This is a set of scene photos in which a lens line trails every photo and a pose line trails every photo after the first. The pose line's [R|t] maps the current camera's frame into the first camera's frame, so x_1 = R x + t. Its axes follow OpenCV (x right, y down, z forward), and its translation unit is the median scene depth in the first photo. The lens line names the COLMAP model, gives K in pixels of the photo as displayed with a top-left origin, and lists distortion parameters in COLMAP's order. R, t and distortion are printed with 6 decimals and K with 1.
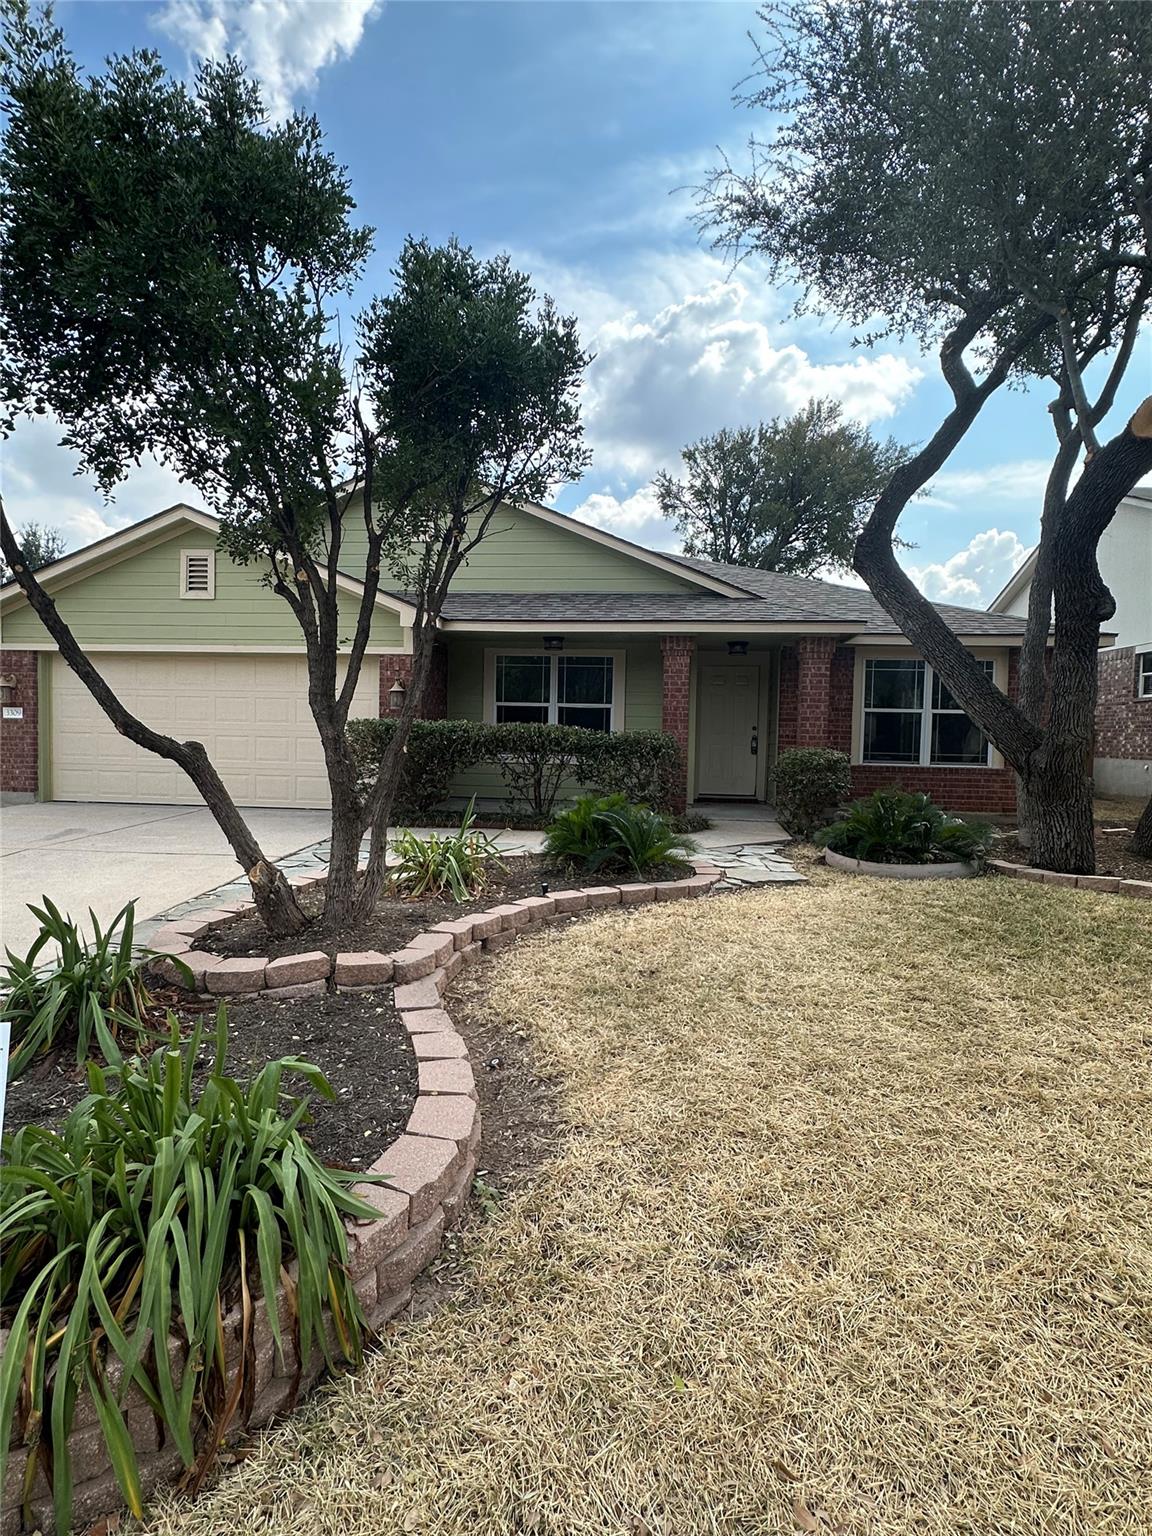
lens RADIAL K [[783.7, 0, 583.9], [0, 783.7, 765.7], [0, 0, 1]] dist [-0.002180, 0.000593]
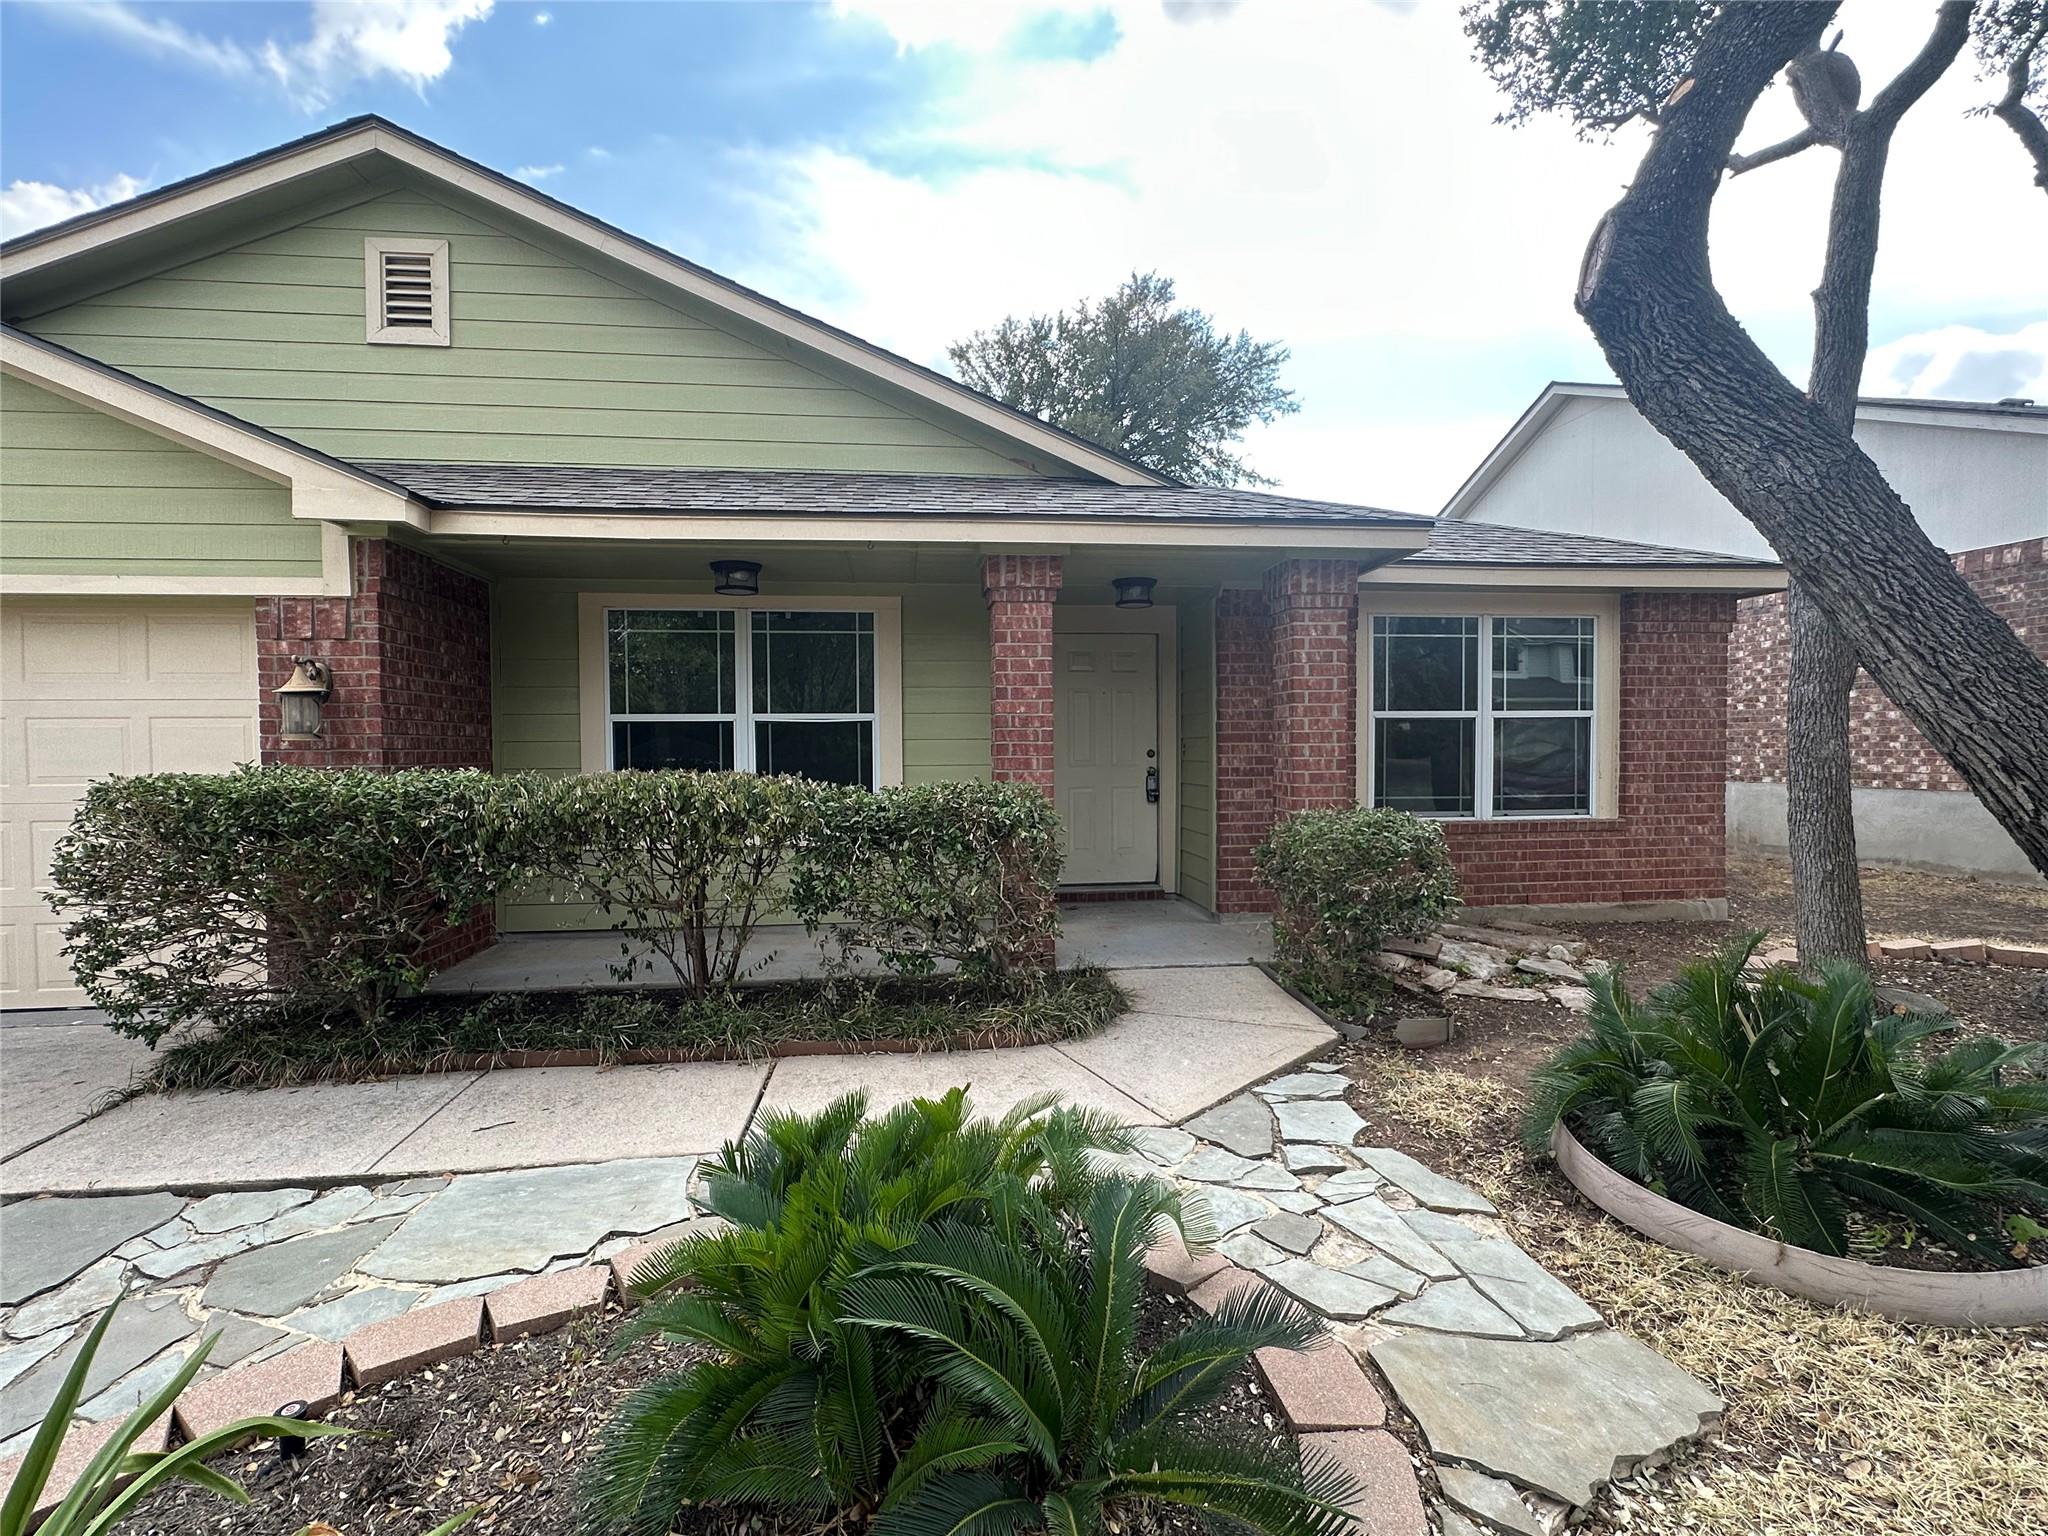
lens RADIAL K [[932.9, 0, 1024.1], [0, 932.9, 774.6], [0, 0, 1]] dist [0.000687, 0.002532]
pose [[0.977557, -0.034606, 0.207811, 0.006531], [0.035461, 0.999371, -0.000387, -0.040290], [-0.207667, 0.007747, 0.978169, 0.456548]]
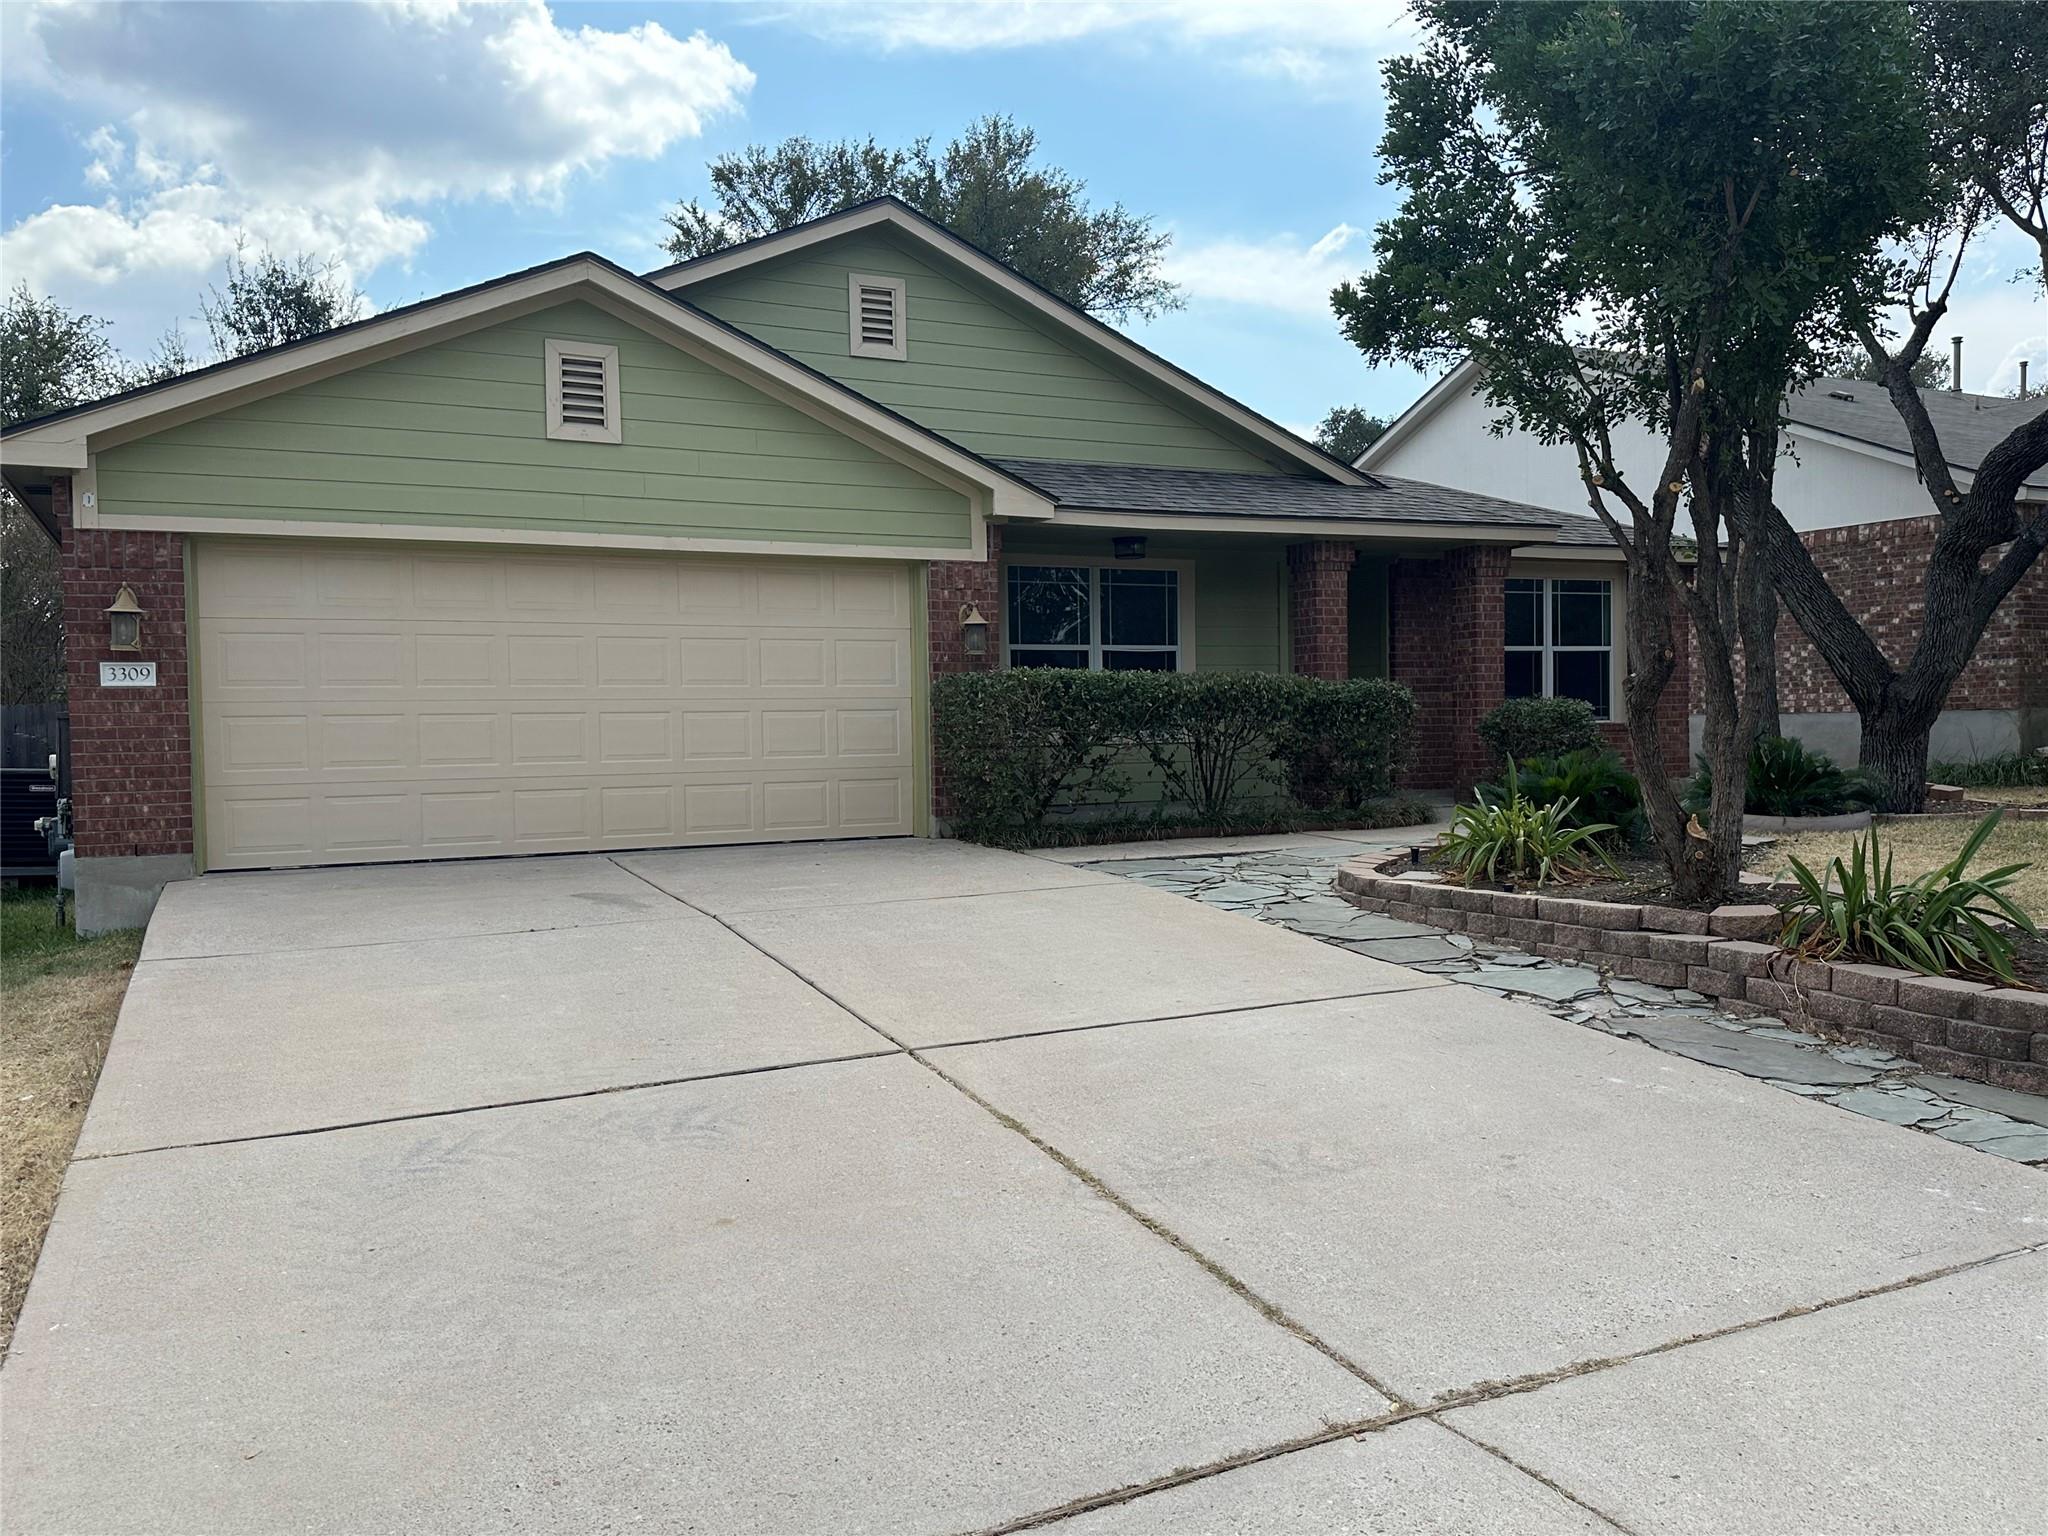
lens RADIAL K [[1611.6, 0, 1026.3], [0, 1611.6, 786.0], [0, 0, 1]] dist [0.085745, -0.019119]
pose [[0.846800, -0.055643, 0.528992, -0.795737], [0.057730, 0.998253, 0.012590, 0.011413], [-0.528769, 0.019877, 0.848533, -0.035073]]
